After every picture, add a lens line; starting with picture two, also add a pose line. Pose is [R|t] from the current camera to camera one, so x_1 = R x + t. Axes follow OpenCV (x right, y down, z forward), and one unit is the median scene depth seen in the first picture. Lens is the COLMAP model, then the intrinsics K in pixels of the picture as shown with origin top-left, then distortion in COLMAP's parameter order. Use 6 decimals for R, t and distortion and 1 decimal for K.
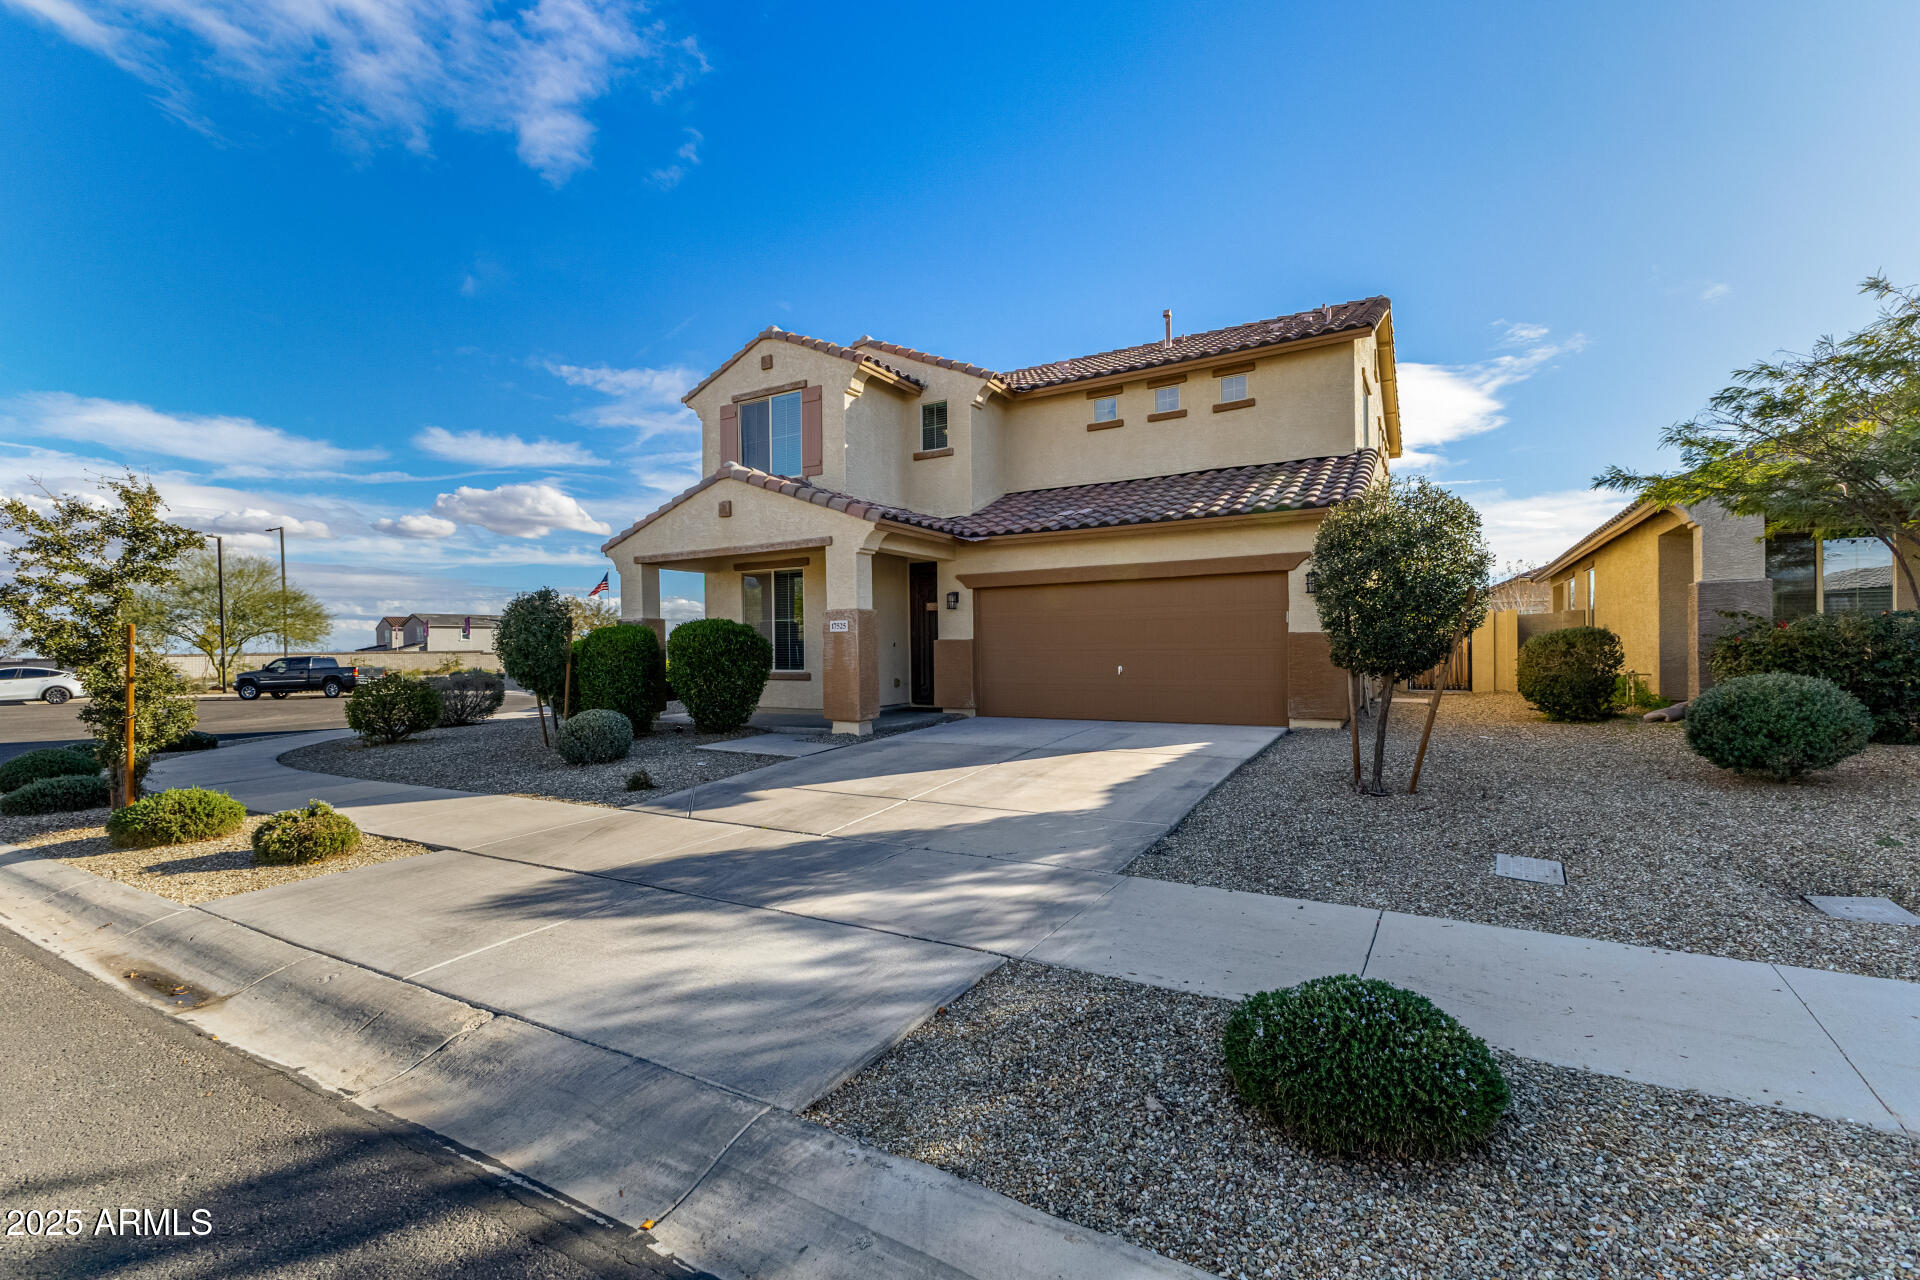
lens RADIAL K [[832.0, 0, 952.9], [0, 832.0, 662.0], [0, 0, 1]] dist [0.007225, -0.000832]
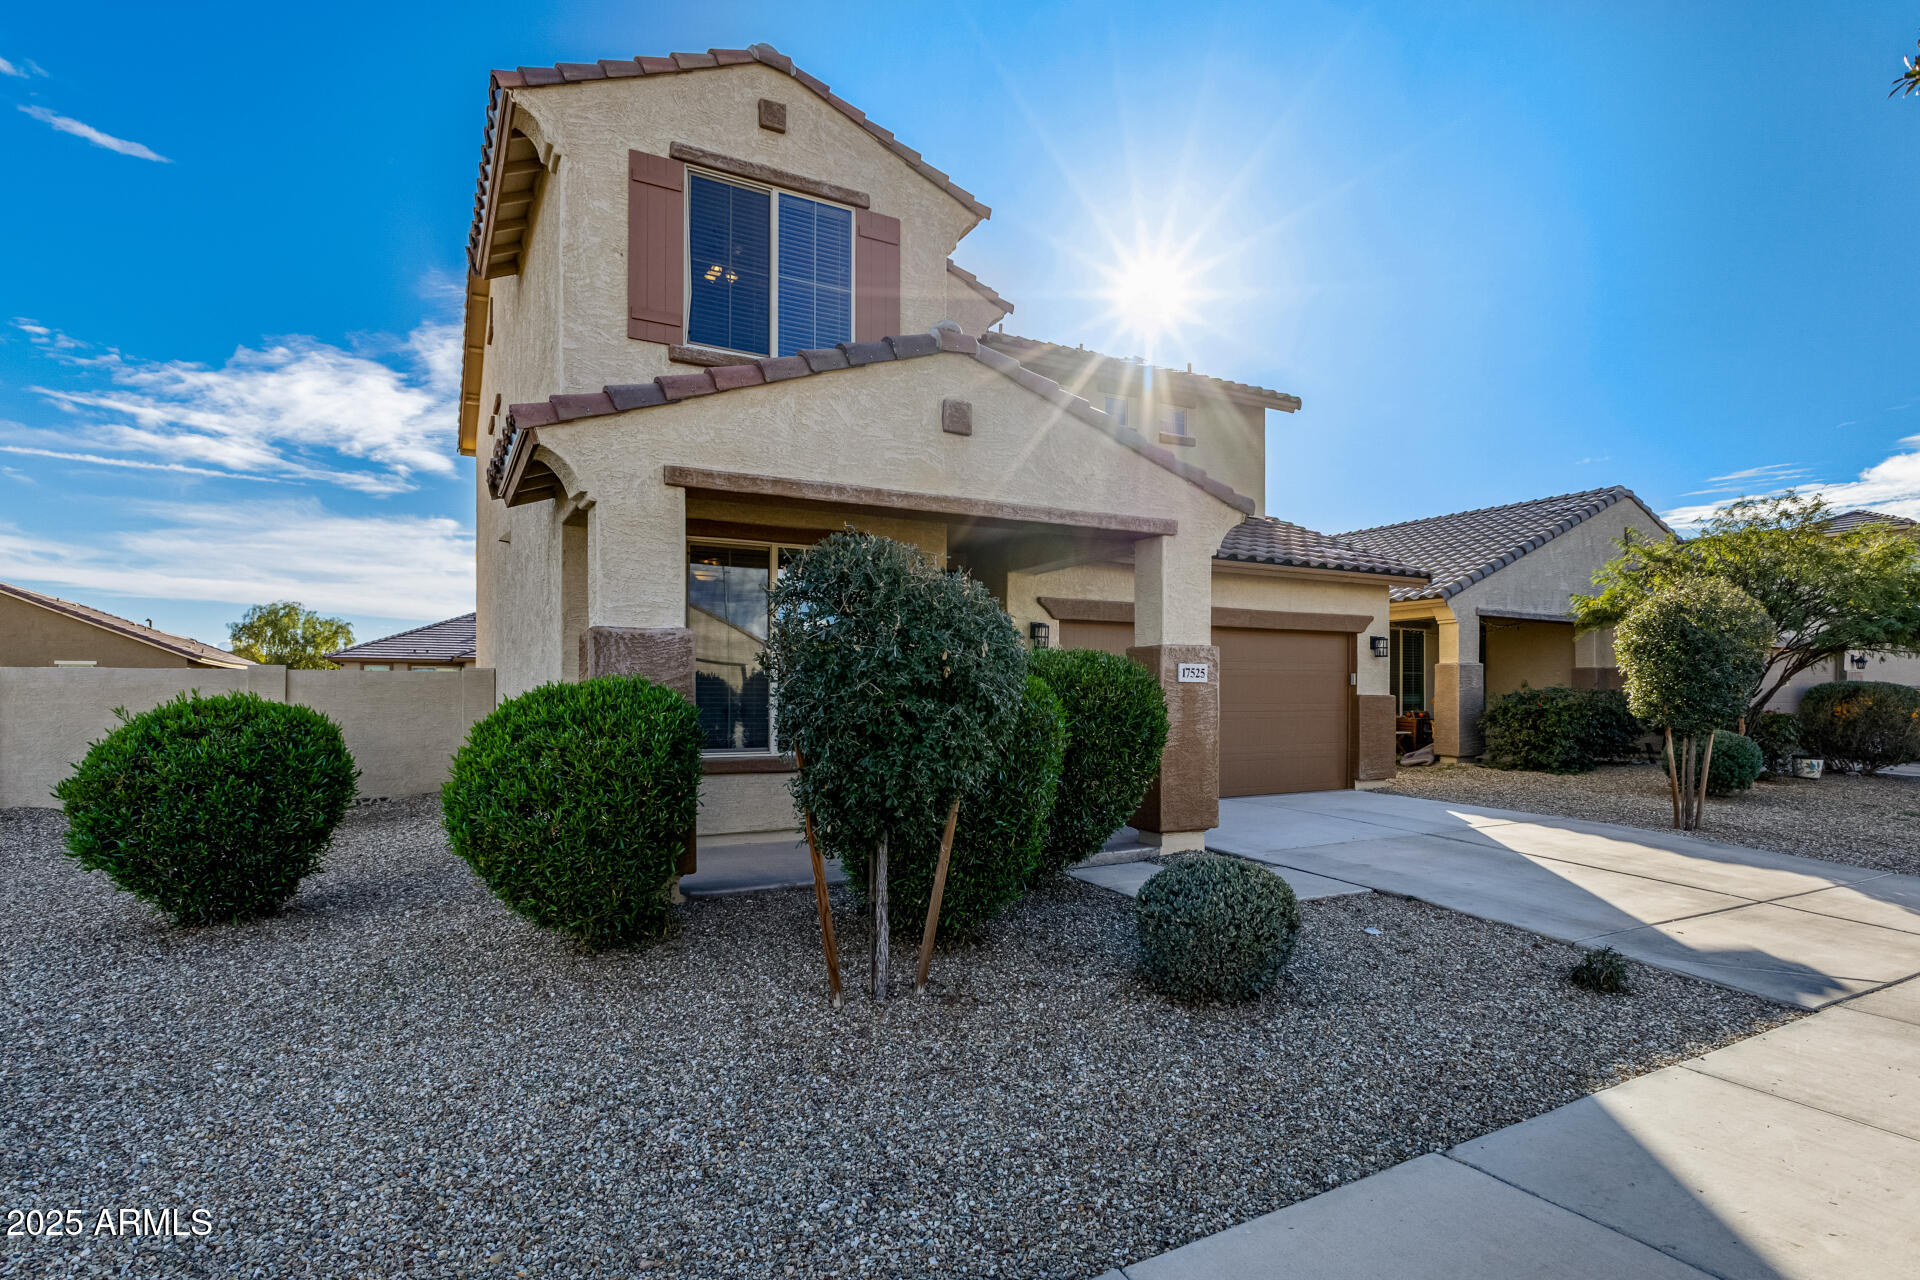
lens RADIAL K [[954.6, 0, 1002.1], [0, 954.6, 697.4], [0, 0, 1]] dist [-0.002387, -0.002967]
pose [[0.502262, 0.010366, 0.864654, -0.727378], [0.005092, 0.999875, -0.014945, -0.014899], [-0.864701, 0.011909, 0.502146, 0.701716]]
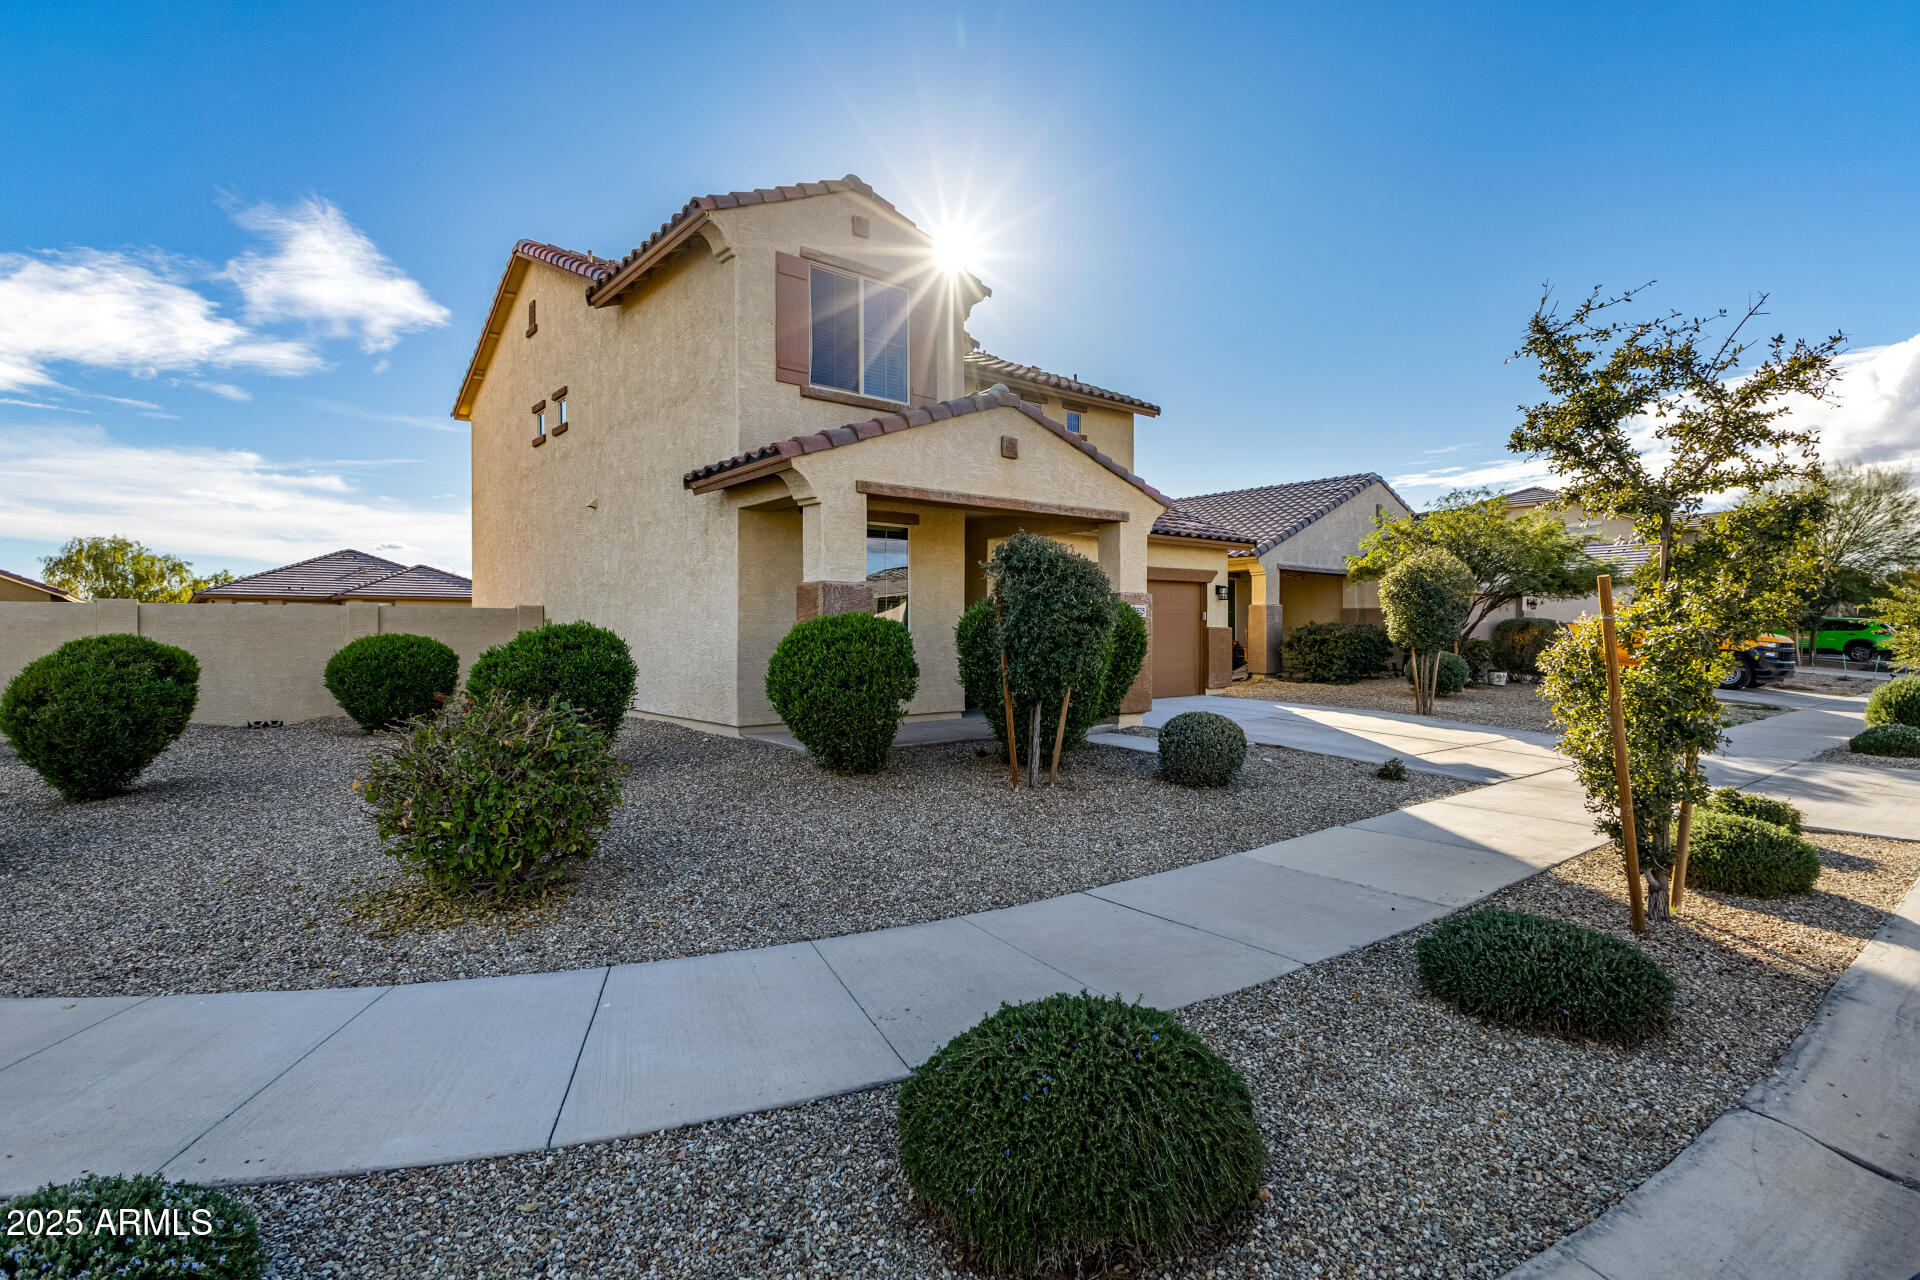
lens RADIAL K [[954.6, 0, 953.2], [0, 954.6, 634.1], [0, 0, 1]] dist [-0.002387, -0.002967]
pose [[0.341298, 0.012283, 0.939875, -1.090460], [0.011412, 0.999787, -0.017209, -0.001745], [-0.939886, 0.016599, 0.341085, 0.755305]]
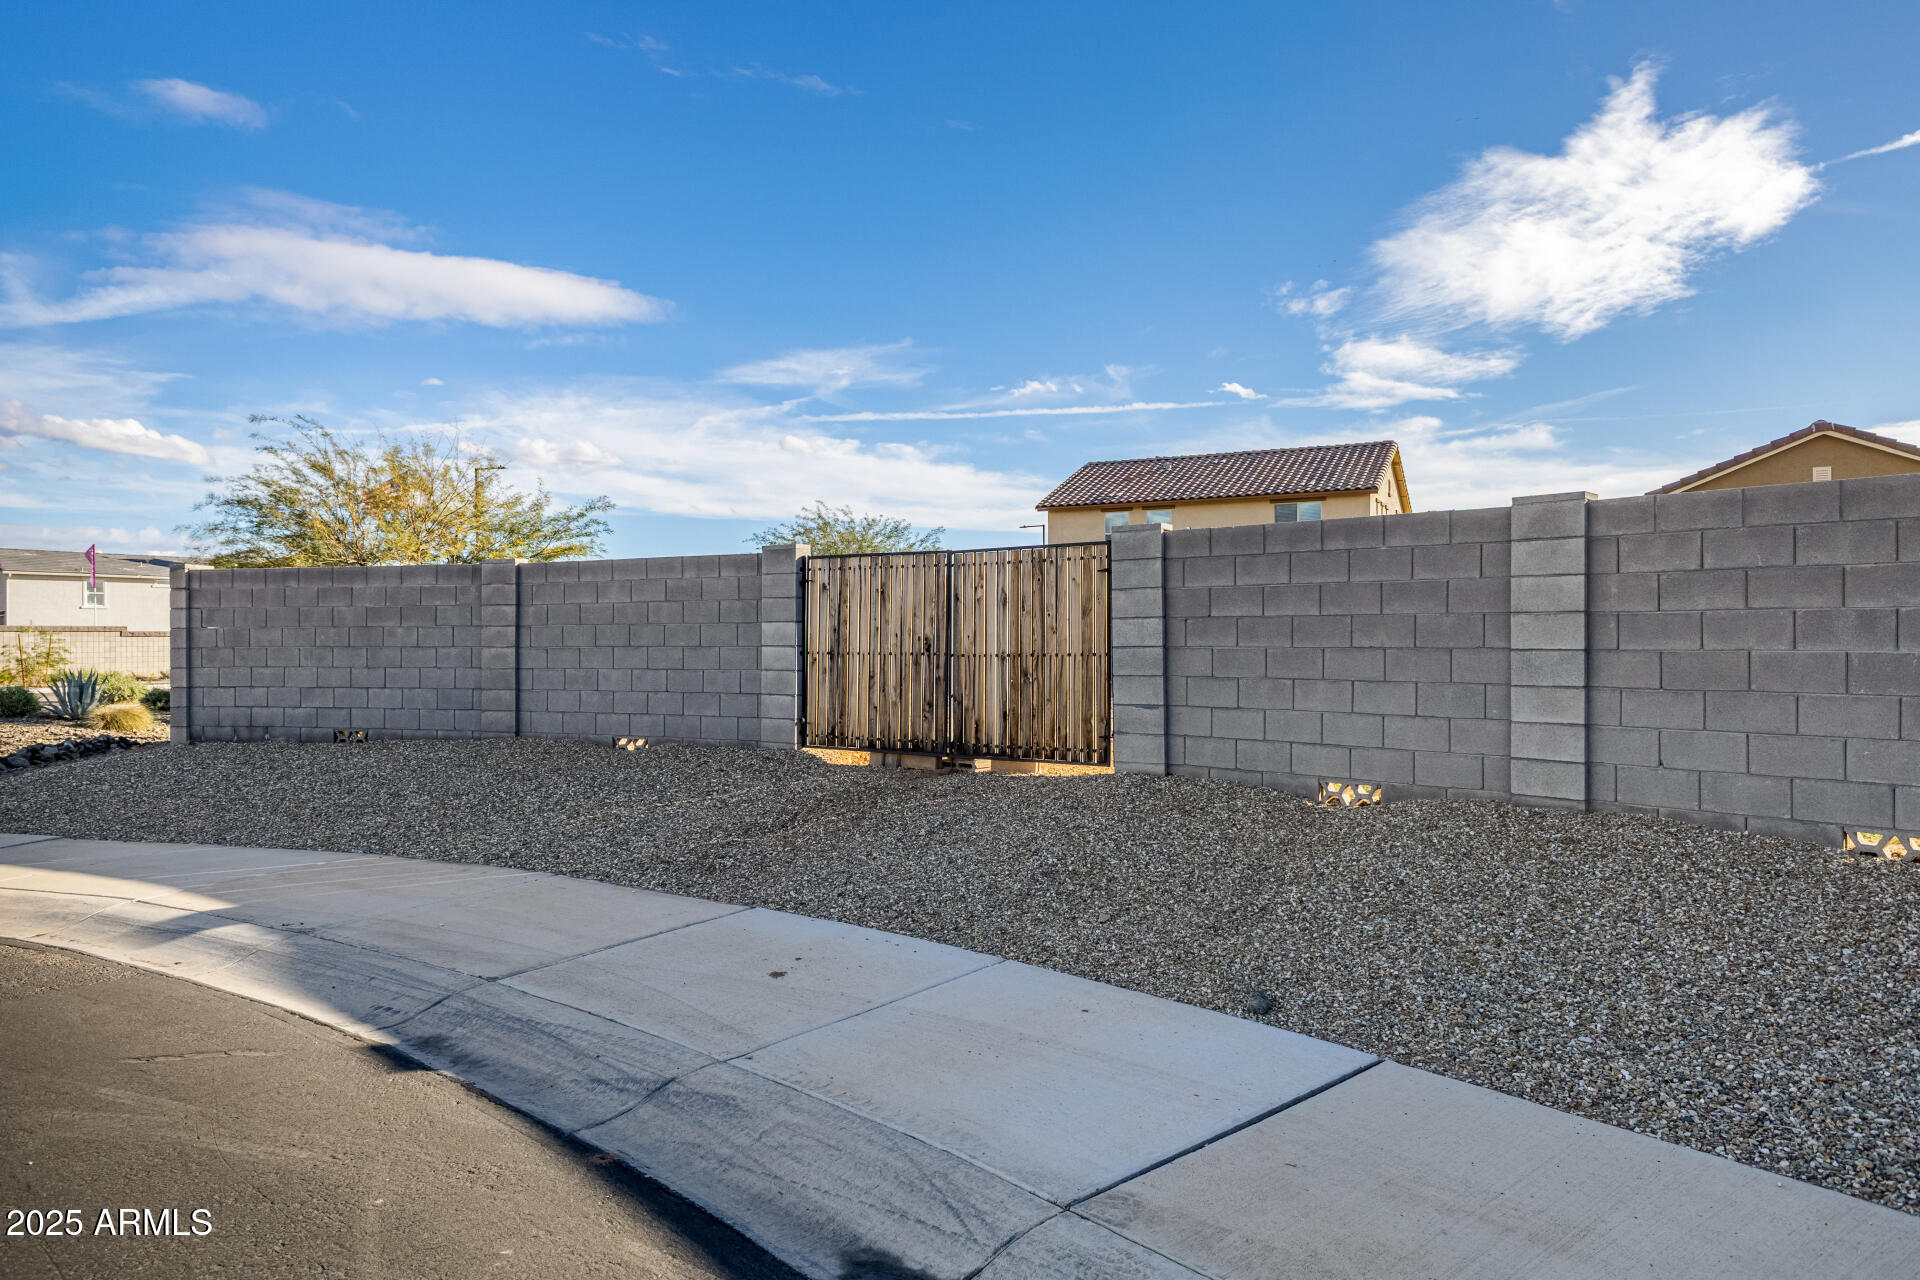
lens RADIAL K [[1185.9, 0, 980.1], [0, 1185.9, 626.5], [0, 0, 1]] dist [0.003279, 0.000901]
pose [[0.995334, 0.010514, 0.095913, -1.299130], [-0.007954, 0.999603, -0.027031, -0.003387], [-0.096159, 0.026142, 0.995023, 2.462536]]
